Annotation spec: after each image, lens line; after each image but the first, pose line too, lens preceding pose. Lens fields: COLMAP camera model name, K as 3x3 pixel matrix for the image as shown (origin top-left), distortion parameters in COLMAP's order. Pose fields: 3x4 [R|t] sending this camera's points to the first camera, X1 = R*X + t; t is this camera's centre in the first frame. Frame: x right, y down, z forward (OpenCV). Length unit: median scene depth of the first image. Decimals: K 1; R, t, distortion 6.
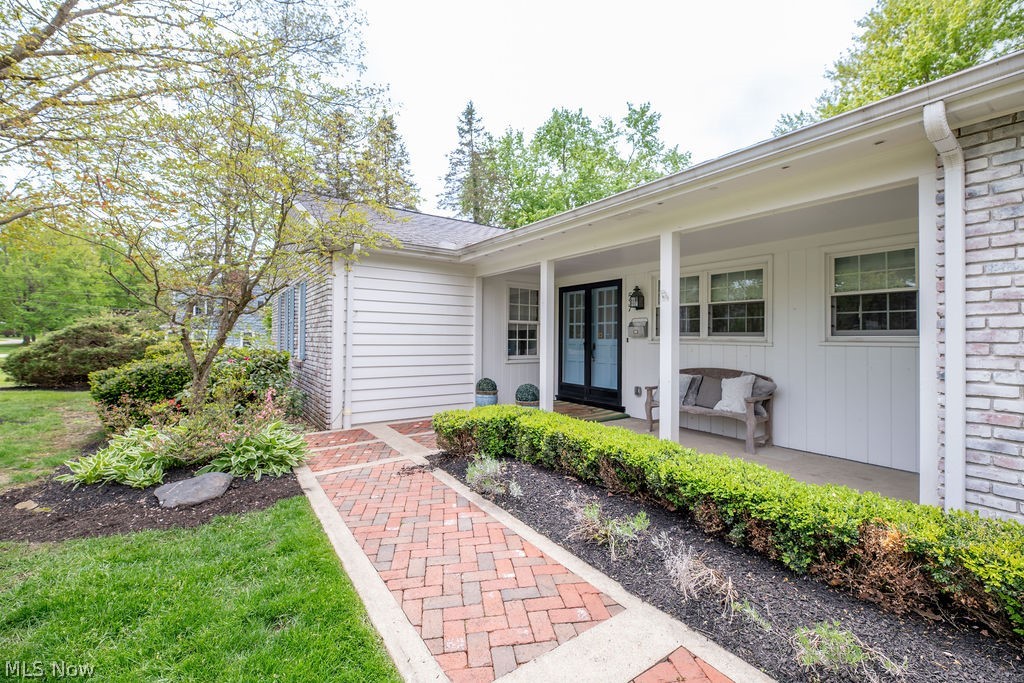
lens RADIAL K [[418.3, 0, 515.7], [0, 418.3, 336.6], [0, 0, 1]] dist [-0.006437, -0.001210]
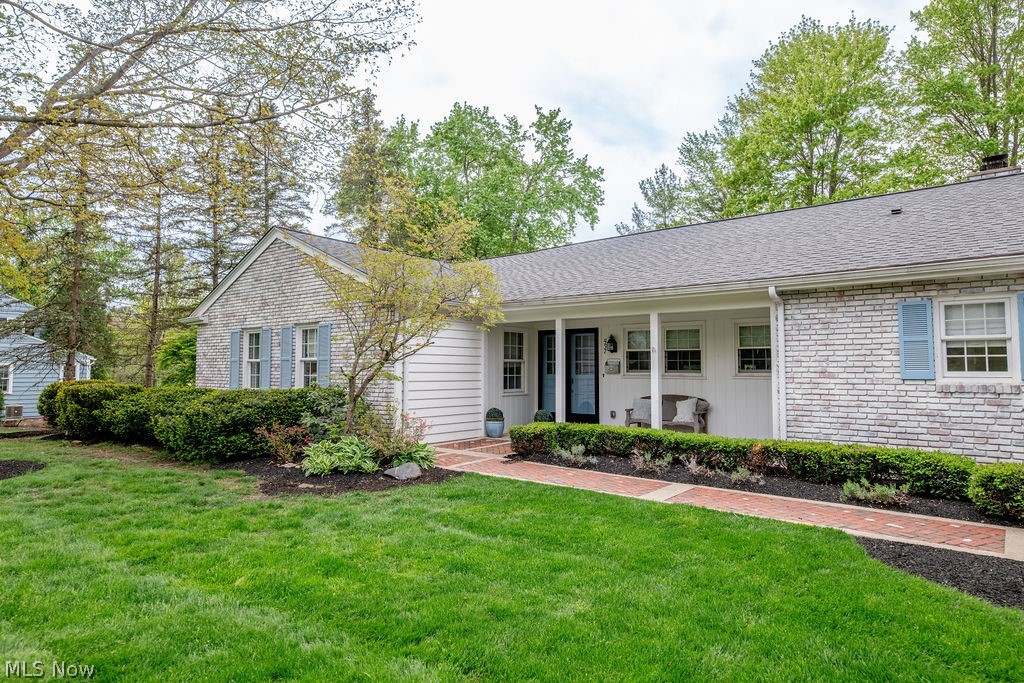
lens RADIAL K [[606.8, 0, 508.5], [0, 606.8, 342.1], [0, 0, 1]] dist [0.007028, 0.000168]
pose [[0.958096, 0.008027, 0.286335, -0.553880], [0.003520, 0.999202, -0.039790, -0.021385], [-0.286426, 0.039130, 0.957303, -0.721190]]
